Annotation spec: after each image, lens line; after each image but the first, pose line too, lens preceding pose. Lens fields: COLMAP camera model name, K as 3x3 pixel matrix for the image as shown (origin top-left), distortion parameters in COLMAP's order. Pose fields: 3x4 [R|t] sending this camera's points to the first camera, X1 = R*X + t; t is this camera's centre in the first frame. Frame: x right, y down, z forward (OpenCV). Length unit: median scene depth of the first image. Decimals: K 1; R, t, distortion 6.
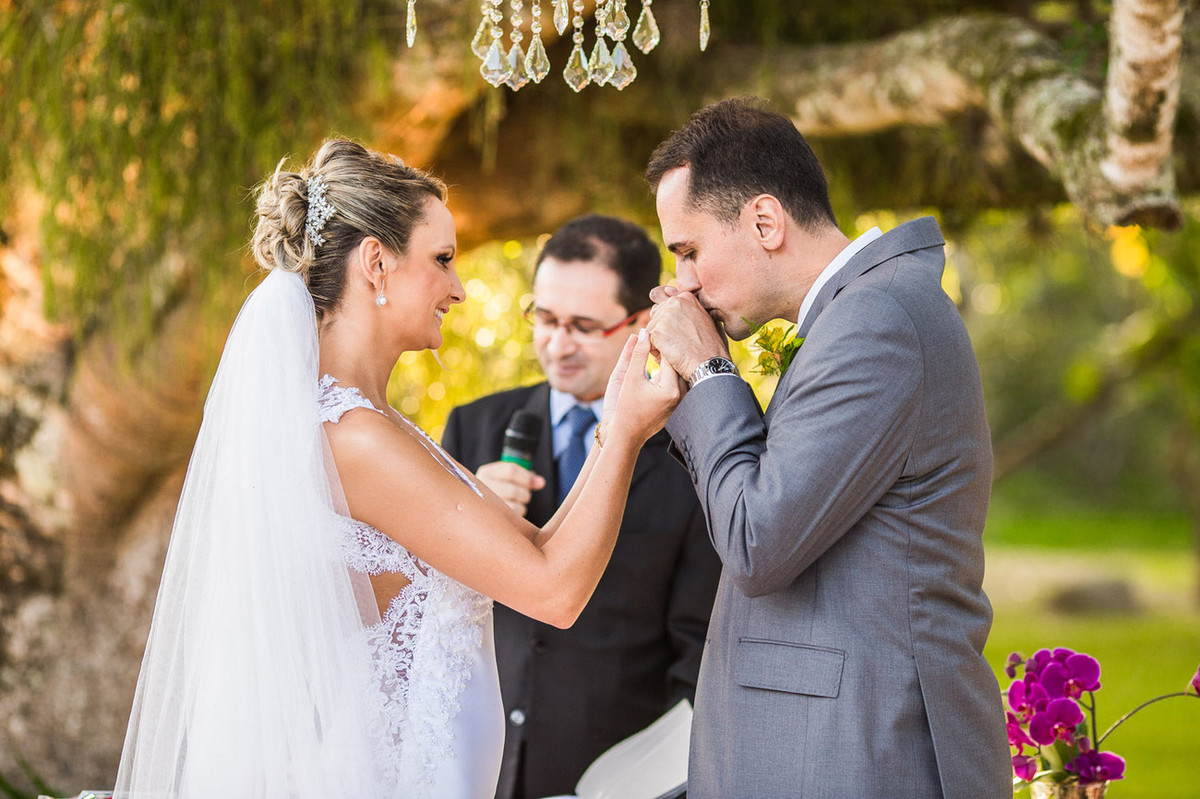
lens RADIAL K [[4477.2, 0, 600.0], [0, 4477.2, 399.5], [0, 0, 1]] dist [0.491079, -2.422091]
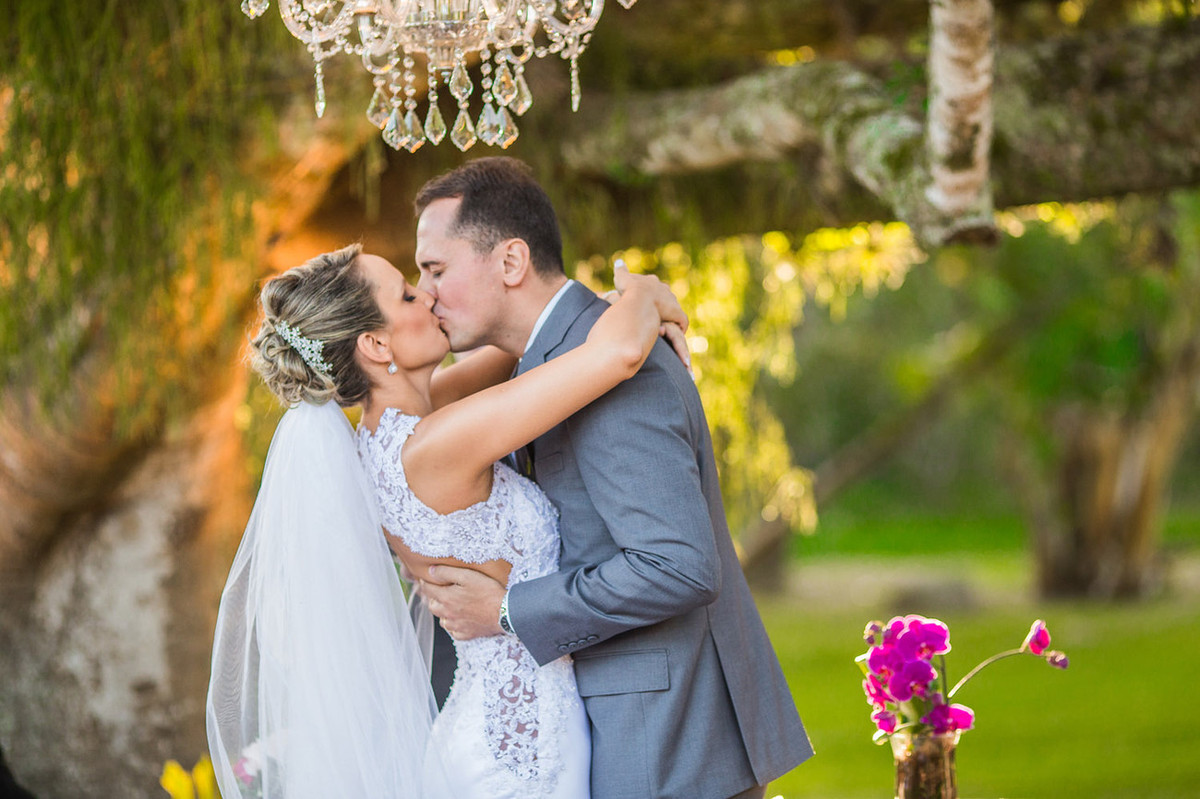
lens RADIAL K [[4819.7, 0, 600.0], [0, 4819.7, 399.5], [0, 0, 1]] dist [0.245615, -0.672657]
pose [[0.998030, -0.045549, 0.043141, -0.022023], [0.045831, 0.998934, -0.005555, 0.002085], [-0.042842, 0.007521, 0.999054, -0.179118]]
